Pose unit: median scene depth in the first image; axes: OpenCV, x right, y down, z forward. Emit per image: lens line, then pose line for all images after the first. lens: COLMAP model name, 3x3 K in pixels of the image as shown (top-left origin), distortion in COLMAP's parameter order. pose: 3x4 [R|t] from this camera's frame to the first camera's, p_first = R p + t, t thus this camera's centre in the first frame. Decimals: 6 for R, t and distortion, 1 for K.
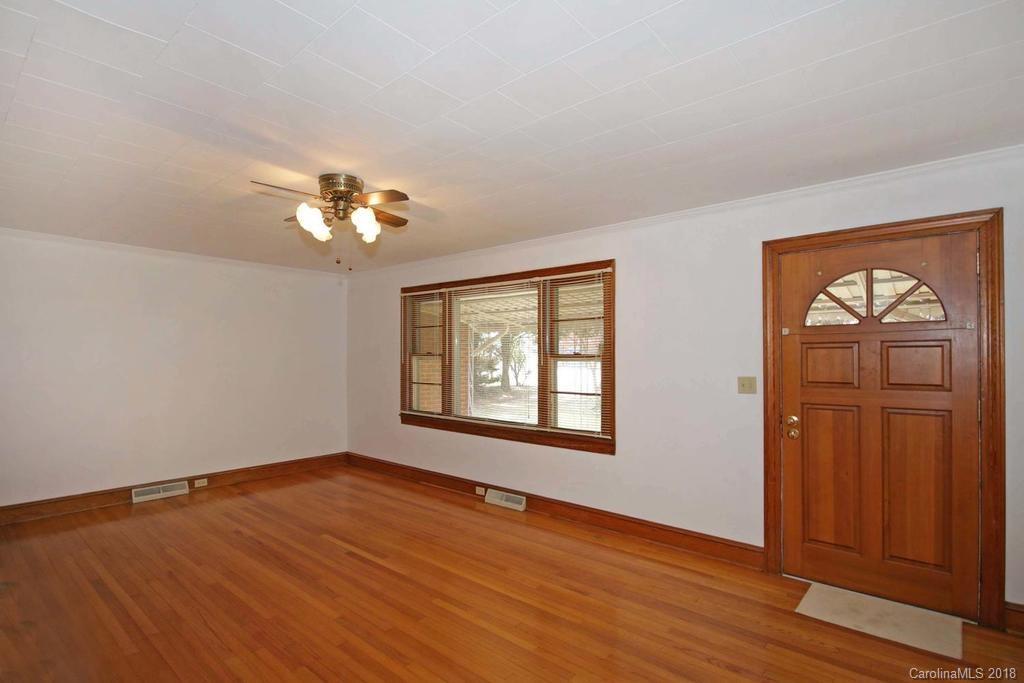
lens RADIAL K [[495.5, 0, 502.5], [0, 495.5, 354.0], [0, 0, 1]] dist [-0.000514, -0.000091]
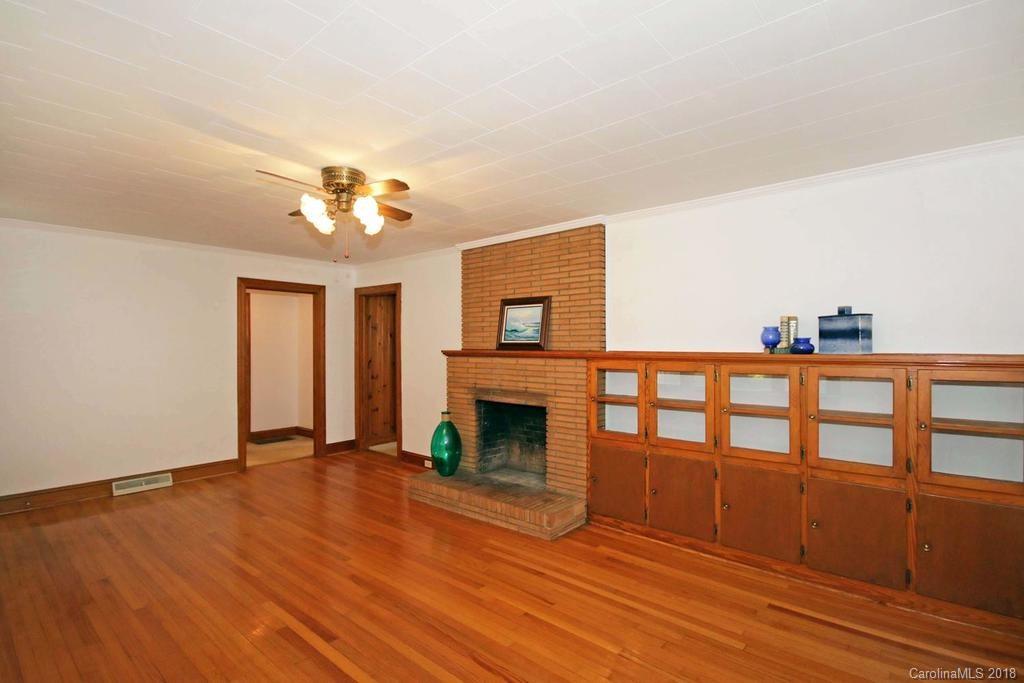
lens RADIAL K [[496.3, 0, 513.7], [0, 496.3, 346.1], [0, 0, 1]] dist [0.000278, -0.000351]
pose [[-0.999983, 0.003018, -0.005035, -0.468439], [0.003018, 0.999995, 0.000032, 0.005193], [0.005035, 0.000017, -0.999987, 1.415458]]
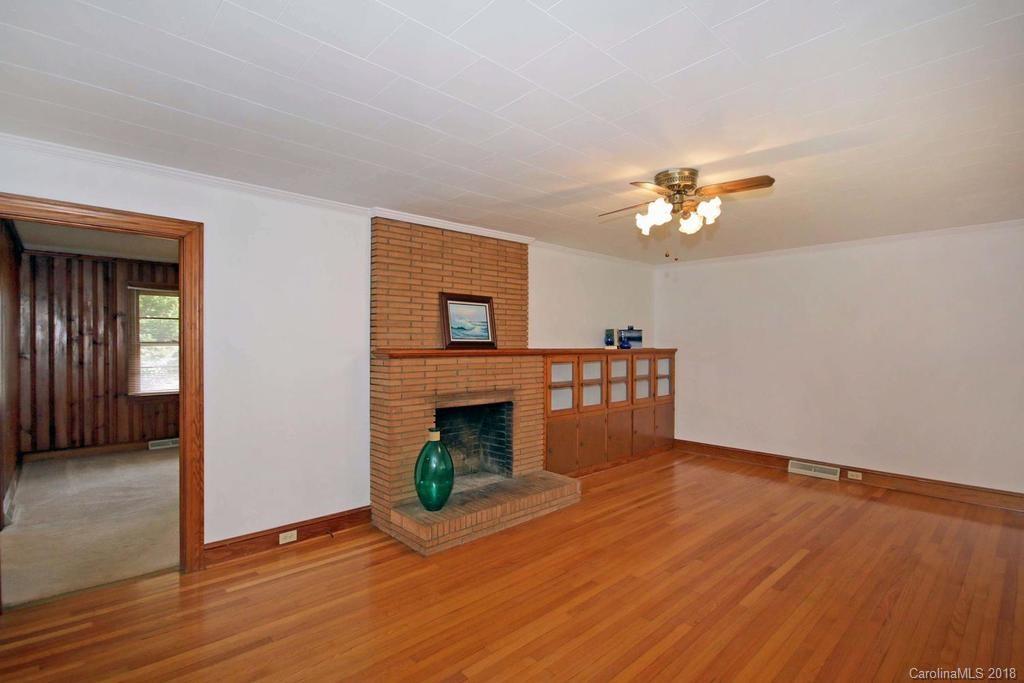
lens RADIAL K [[487.4, 0, 507.7], [0, 487.4, 345.2], [0, 0, 1]] dist [-0.001488, 0.000045]
pose [[-0.111503, 0.004517, -0.993754, 0.506666], [0.000788, 0.999990, 0.004457, 0.001544], [0.993764, -0.000286, -0.111506, 0.534969]]
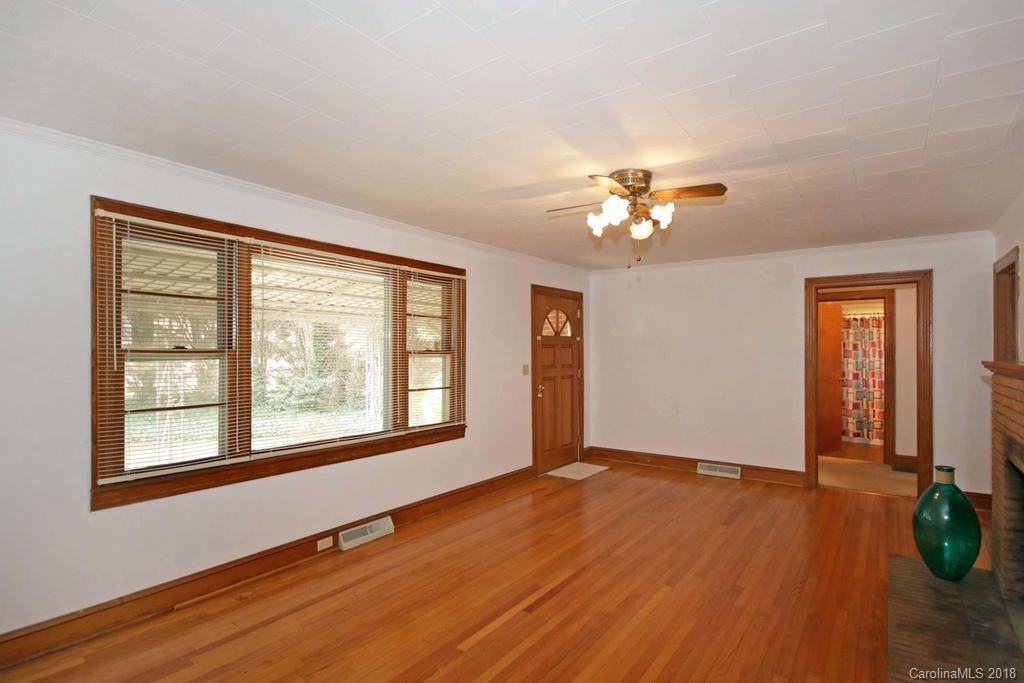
lens RADIAL K [[504.5, 0, 527.5], [0, 504.5, 347.2], [0, 0, 1]] dist [-0.002036, -0.000367]
pose [[-0.093811, 0.008961, 0.995550, -0.918105], [-0.000678, 0.999959, -0.009065, 0.003020], [-0.995590, -0.001526, -0.093801, 0.908806]]
